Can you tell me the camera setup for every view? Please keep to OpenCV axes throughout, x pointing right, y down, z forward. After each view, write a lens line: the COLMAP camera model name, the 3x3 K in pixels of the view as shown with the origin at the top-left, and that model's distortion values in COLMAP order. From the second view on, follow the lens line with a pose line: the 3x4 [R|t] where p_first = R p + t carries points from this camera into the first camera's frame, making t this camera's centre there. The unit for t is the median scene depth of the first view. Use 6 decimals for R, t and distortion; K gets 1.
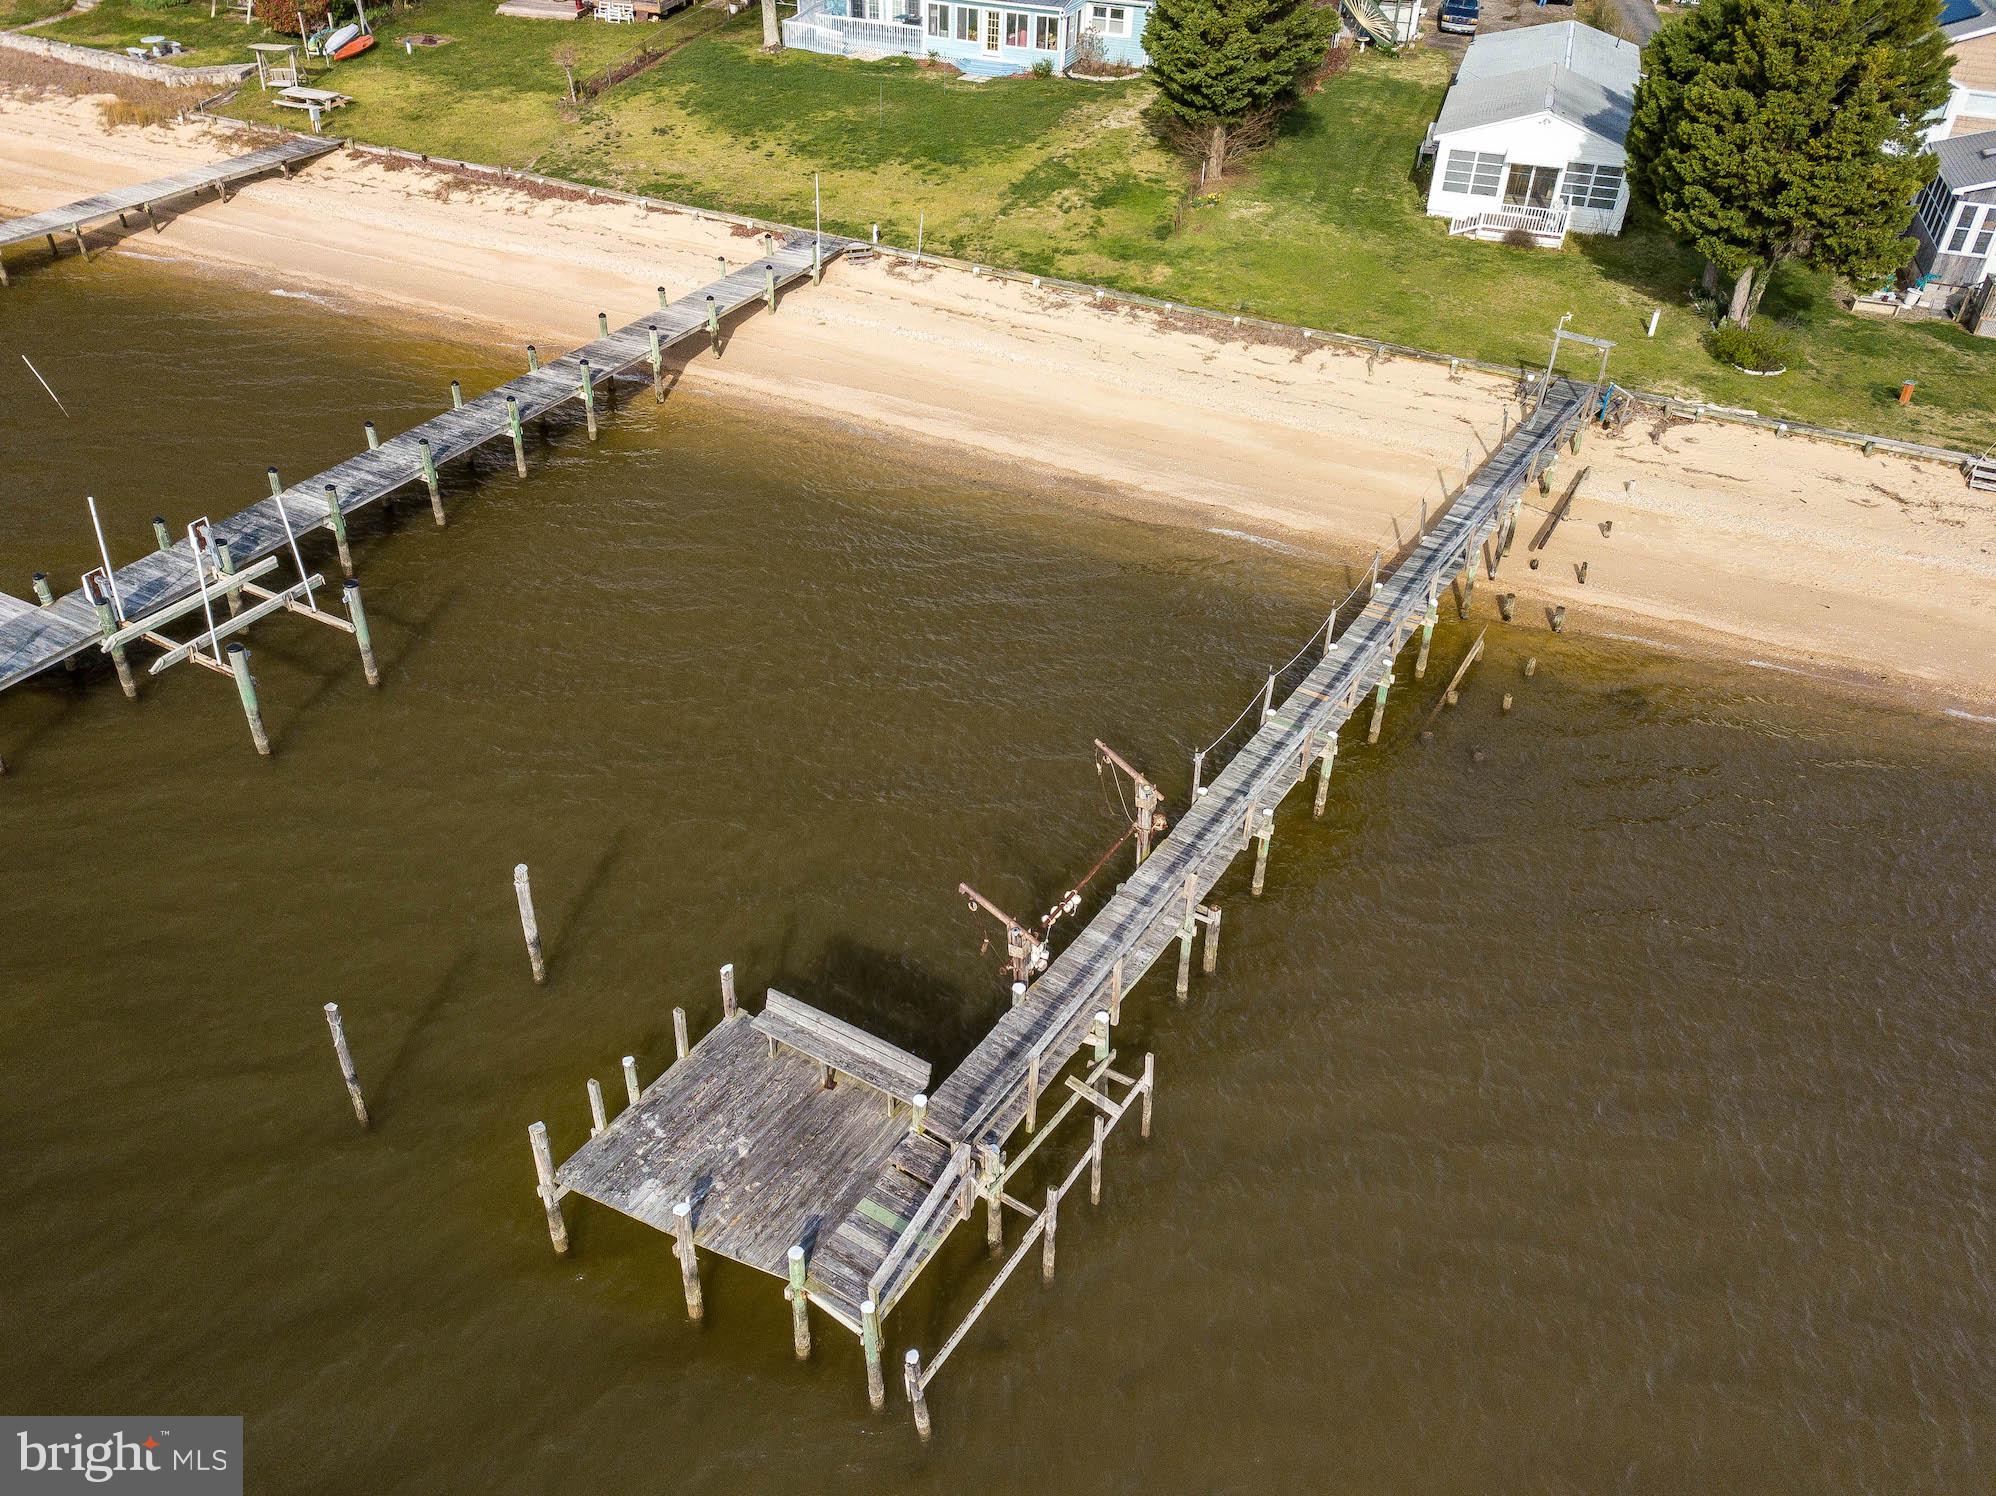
lens RADIAL K [[1524.2, 0, 977.5], [0, 1524.2, 754.8], [0, 0, 1]] dist [0.009401, 0.006578]
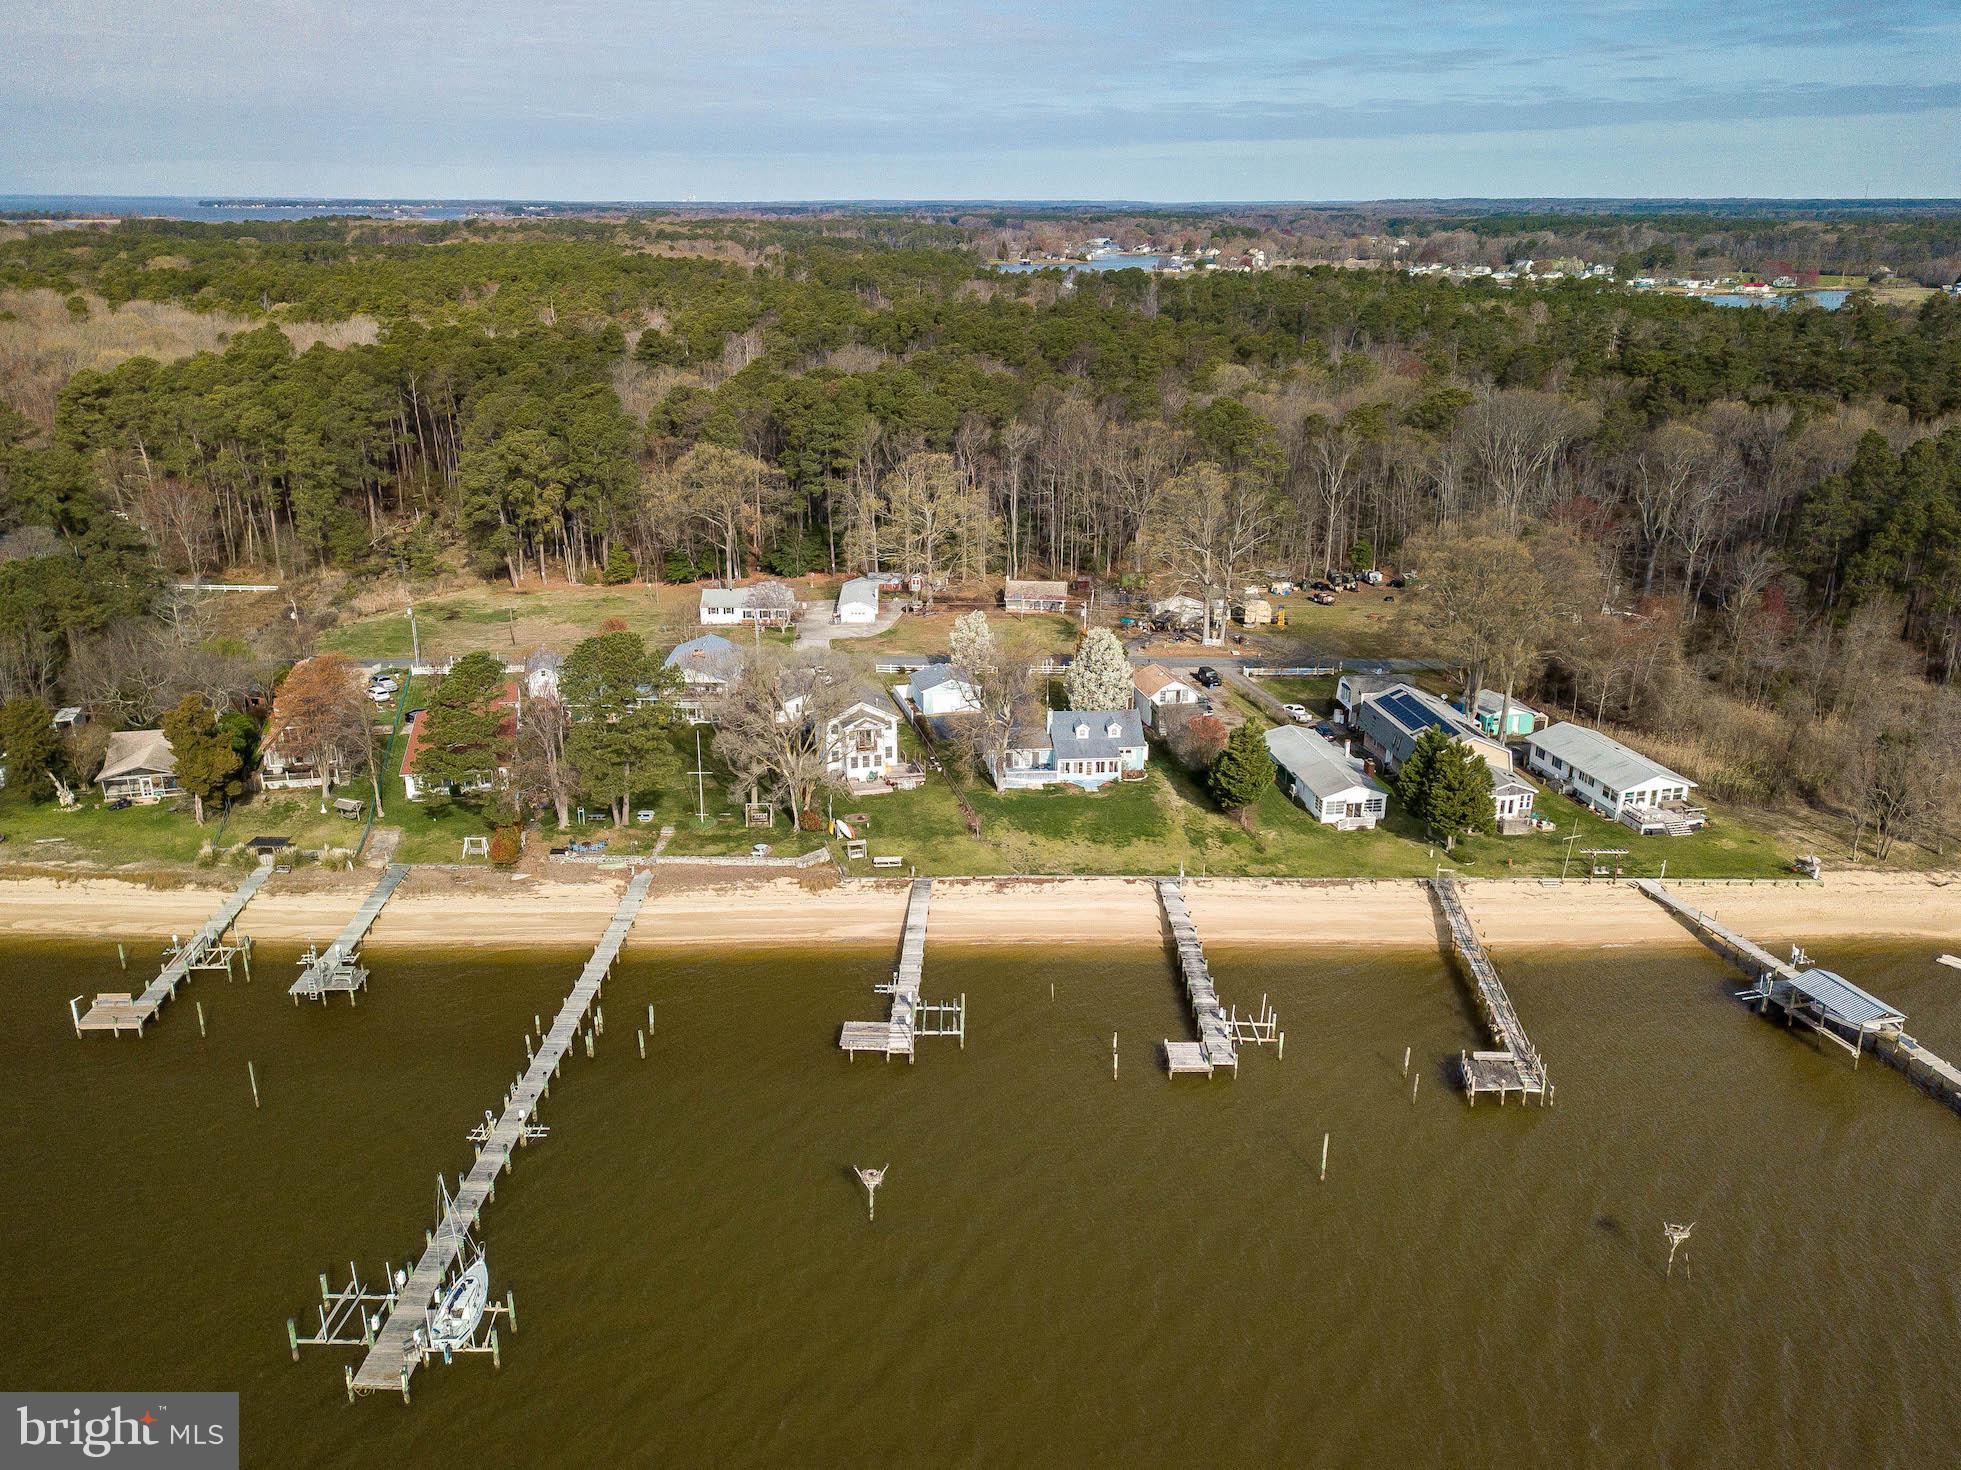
lens RADIAL K [[1516.9, 0, 945.7], [0, 1516.9, 738.8], [0, 0, 1]] dist [0.042876, -0.052137]
pose [[0.892589, -0.178214, 0.414155, -1.608029], [0.285990, 0.933917, -0.214495, -0.103988], [-0.348561, 0.309901, 0.884572, -1.420524]]
